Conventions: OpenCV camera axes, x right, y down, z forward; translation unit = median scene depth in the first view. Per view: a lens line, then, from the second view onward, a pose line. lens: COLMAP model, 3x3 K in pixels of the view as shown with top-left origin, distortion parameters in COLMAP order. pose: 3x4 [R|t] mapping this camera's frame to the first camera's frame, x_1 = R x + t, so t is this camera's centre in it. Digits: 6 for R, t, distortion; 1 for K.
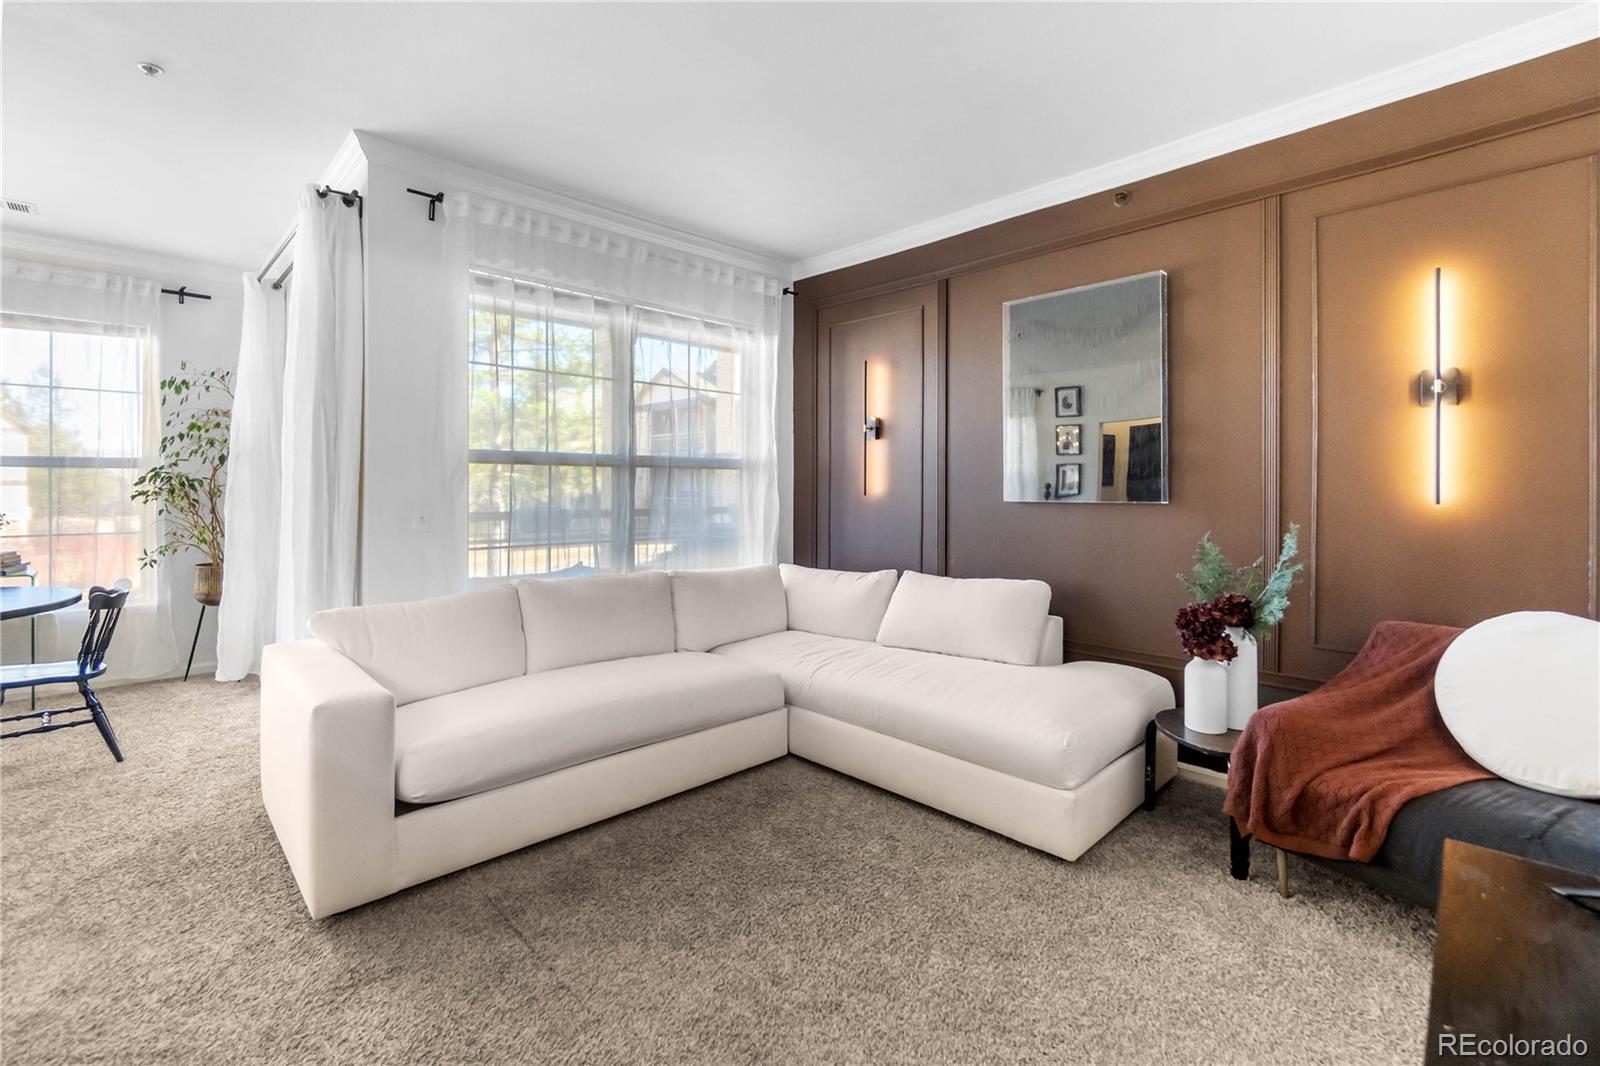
lens RADIAL K [[696.9, 0, 790.2], [0, 696.9, 487.3], [0, 0, 1]] dist [0.001848, 0.000476]
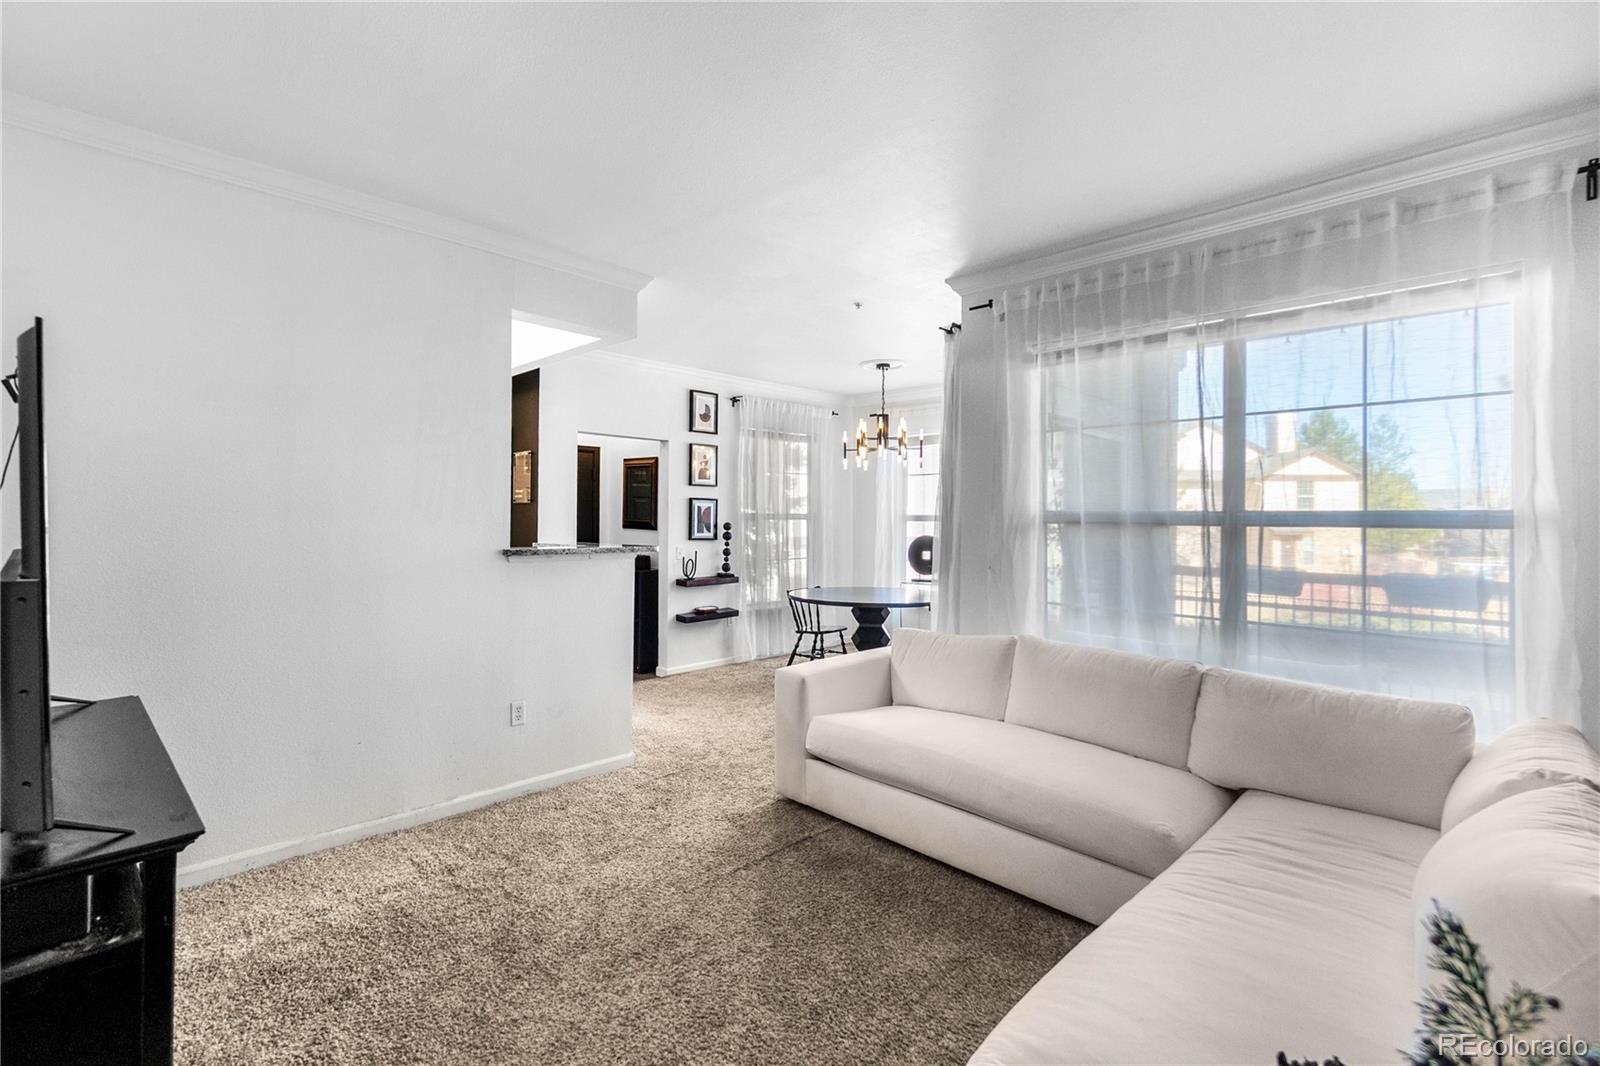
lens RADIAL K [[722.2, 0, 798.1], [0, 722.2, 513.5], [0, 0, 1]] dist [-0.000143, 0.000139]
pose [[0.029806, -0.007508, -0.999528, 0.657506], [-0.012667, 0.999889, -0.007888, -0.036959], [0.999475, 0.012896, 0.029707, 0.577166]]
